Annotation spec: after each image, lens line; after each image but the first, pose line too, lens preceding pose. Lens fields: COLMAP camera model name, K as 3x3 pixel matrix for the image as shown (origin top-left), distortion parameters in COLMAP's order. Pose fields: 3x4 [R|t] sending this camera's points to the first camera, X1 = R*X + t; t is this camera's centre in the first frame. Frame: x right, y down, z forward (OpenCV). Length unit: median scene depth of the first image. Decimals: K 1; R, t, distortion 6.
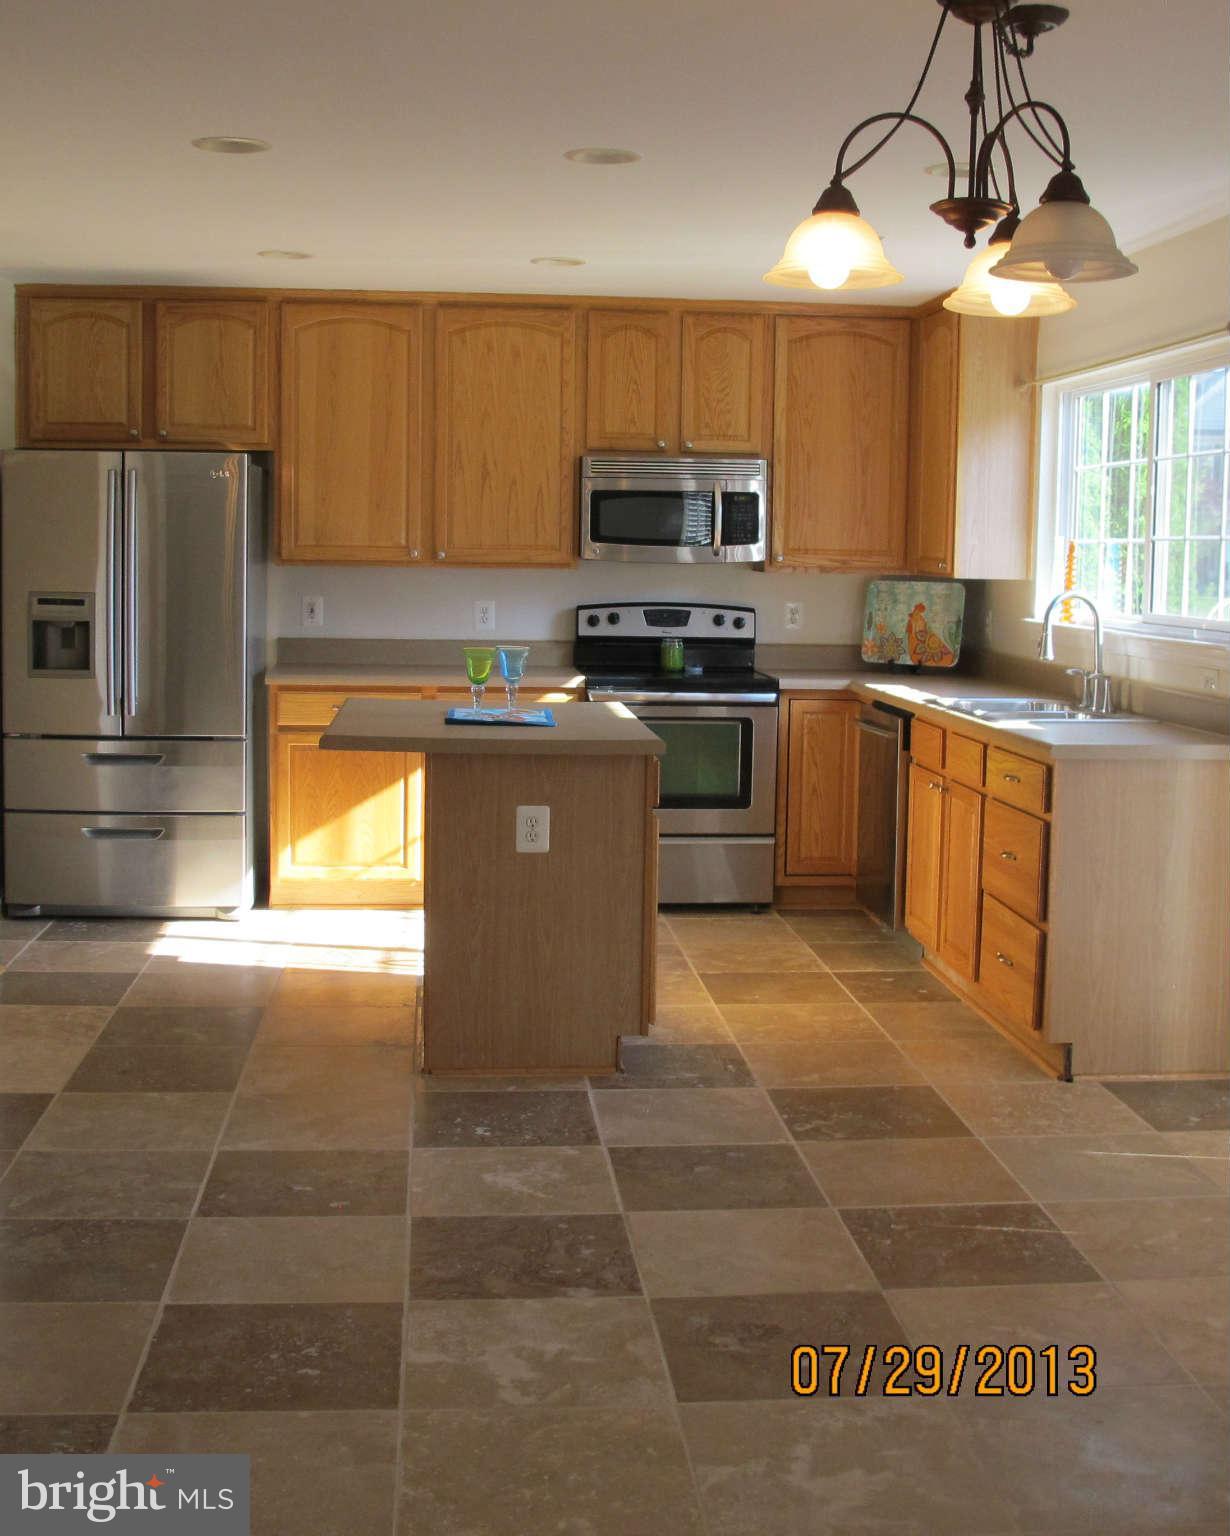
lens RADIAL K [[1873.5, 0, 617.1], [0, 1873.5, 719.3], [0, 0, 1]] dist [-0.129344, 0.069566]
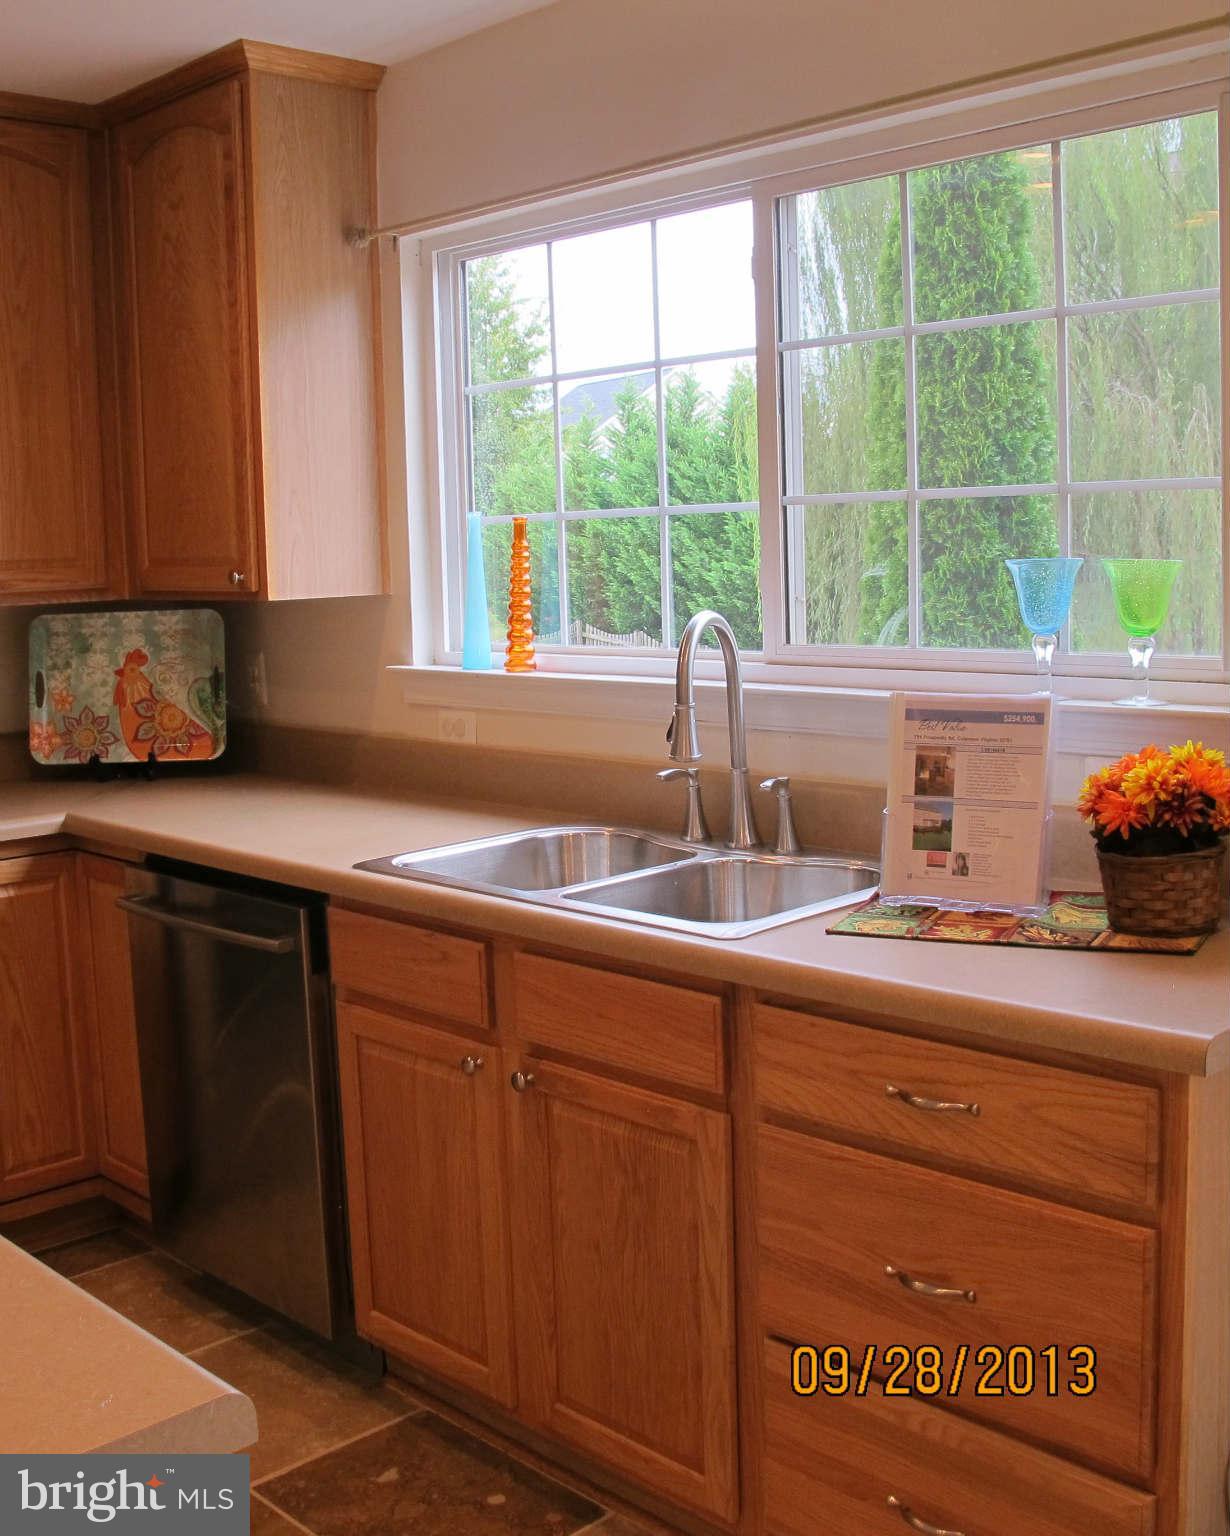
lens RADIAL K [[1727.6, 0, 557.9], [0, 1727.6, 715.5], [0, 0, 1]] dist [-0.090591, 0.024596]
pose [[0.799749, -0.102414, 0.591535, -0.042411], [0.100997, 0.994250, 0.035591, -0.049805], [-0.591778, 0.031279, 0.805494, 0.531478]]
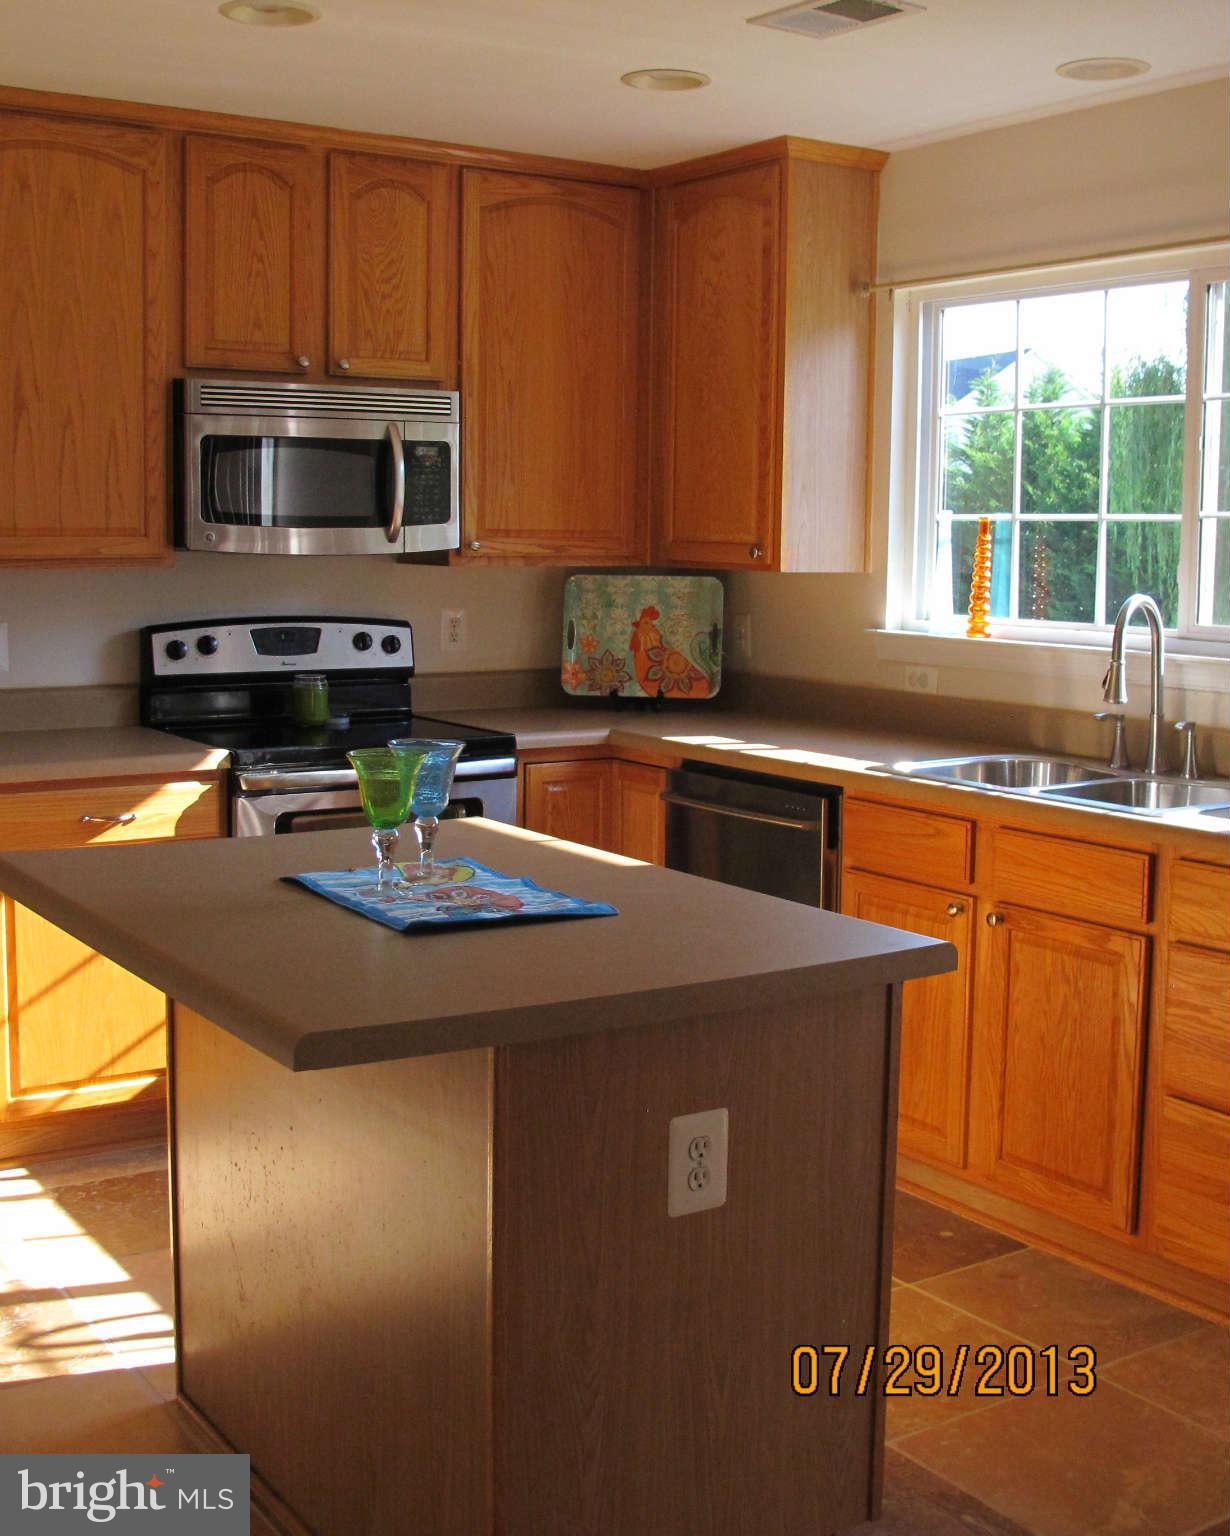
lens RADIAL K [[1873.5, 0, 617.1], [0, 1873.5, 719.3], [0, 0, 1]] dist [-0.129344, 0.069566]
pose [[0.879169, -0.054022, 0.473438, -0.181949], [0.046429, 0.998537, 0.027721, -0.041808], [-0.474243, -0.002390, 0.880391, 0.411861]]
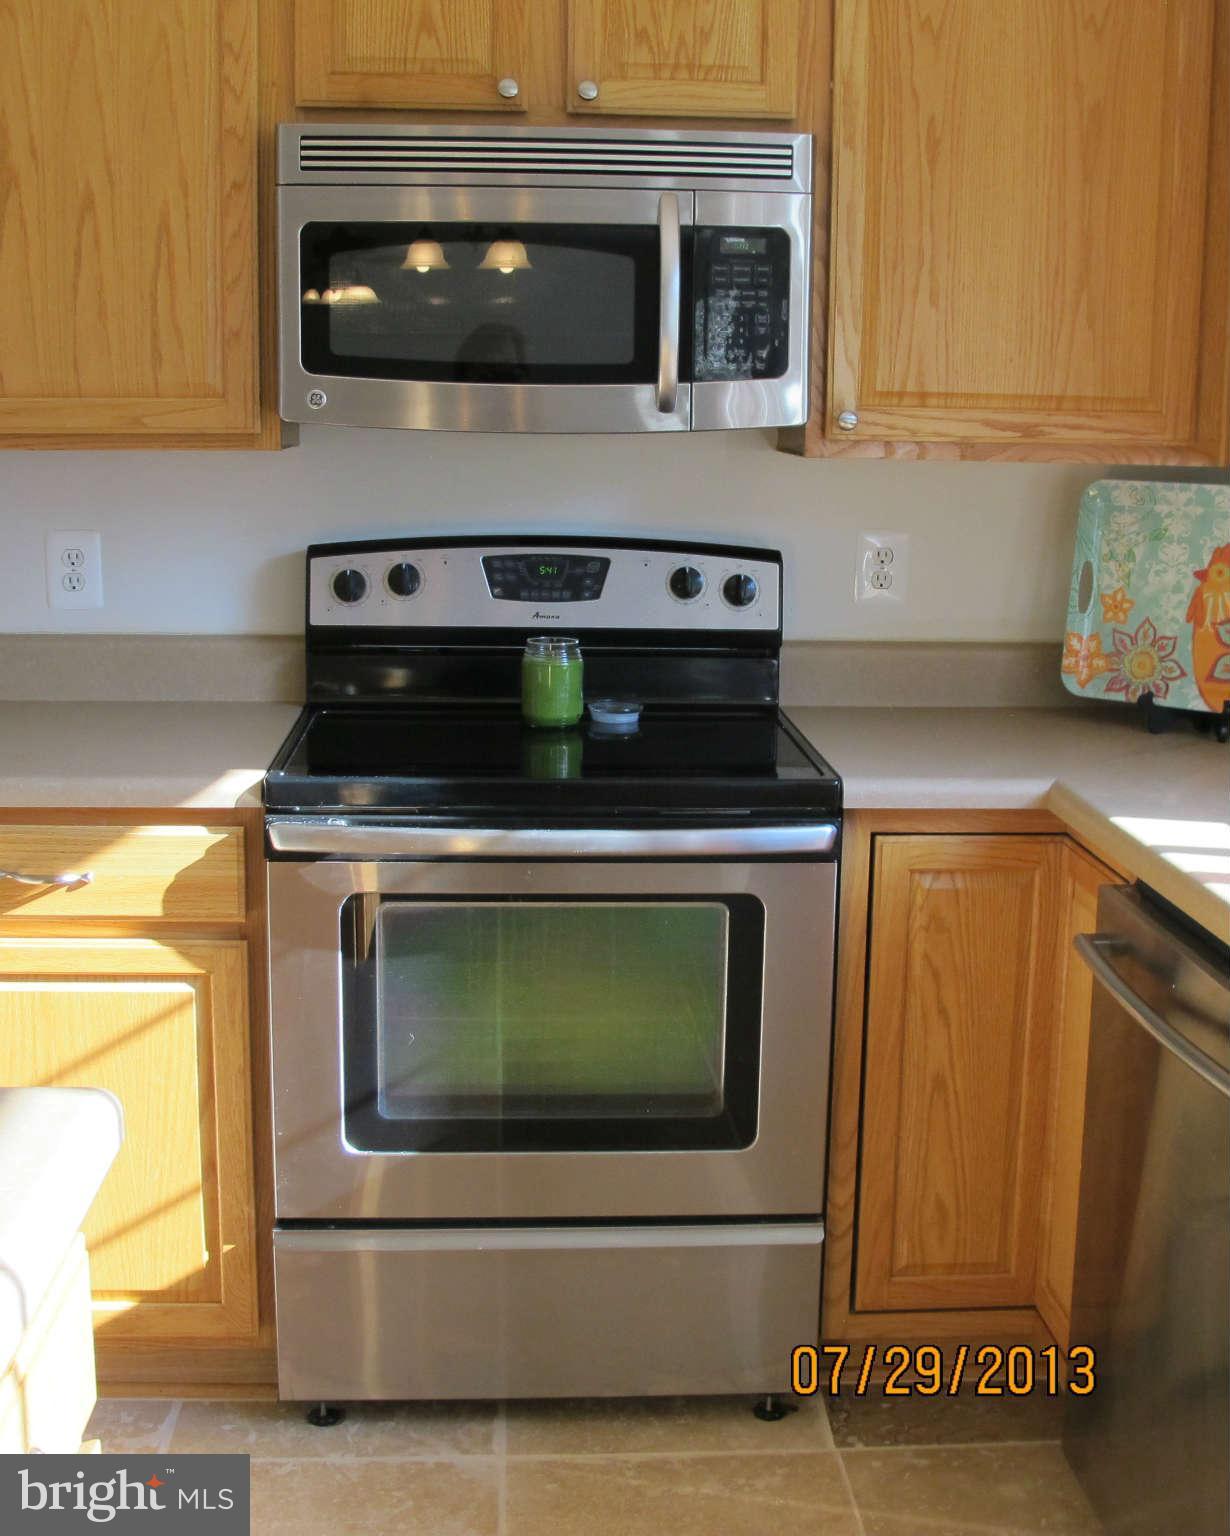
lens RADIAL K [[1873.5, 0, 617.1], [0, 1873.5, 719.3], [0, 0, 1]] dist [-0.129344, 0.069566]
pose [[0.999432, 0.005110, -0.033311, 0.055887], [-0.002588, 0.997156, 0.075320, -0.056451], [0.033601, -0.075191, 0.996603, 0.650440]]
